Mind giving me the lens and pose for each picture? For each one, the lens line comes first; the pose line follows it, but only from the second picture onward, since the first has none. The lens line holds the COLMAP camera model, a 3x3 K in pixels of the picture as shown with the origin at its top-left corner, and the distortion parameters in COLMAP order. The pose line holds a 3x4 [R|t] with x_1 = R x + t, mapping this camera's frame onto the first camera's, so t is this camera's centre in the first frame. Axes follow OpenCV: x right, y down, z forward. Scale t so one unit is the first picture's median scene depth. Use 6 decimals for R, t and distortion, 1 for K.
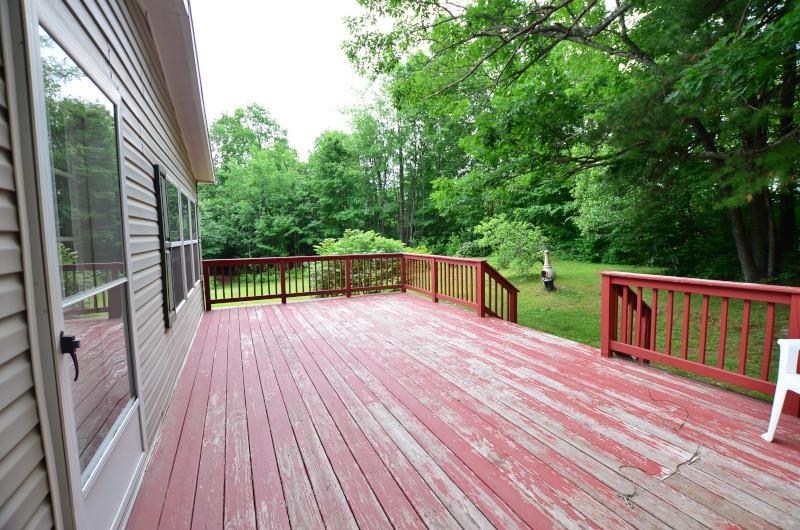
lens RADIAL K [[340.4, 0, 406.3], [0, 340.4, 263.0], [0, 0, 1]] dist [-0.018364, -0.000008]
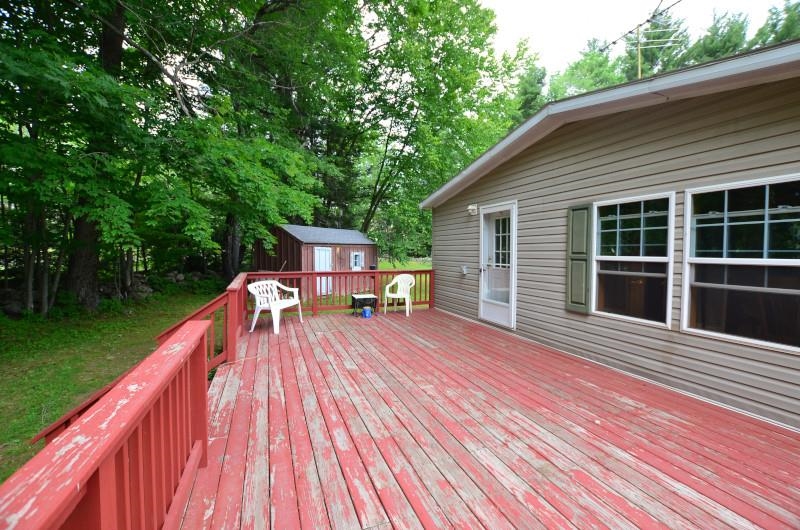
lens RADIAL K [[340.4, 0, 404.3], [0, 340.4, 265.3], [0, 0, 1]] dist [-0.018364, -0.000008]
pose [[-0.995523, 0.009843, 0.094009, -0.075337], [0.022623, 0.990470, 0.135856, -0.171561], [-0.091776, 0.137375, -0.986258, 1.860834]]
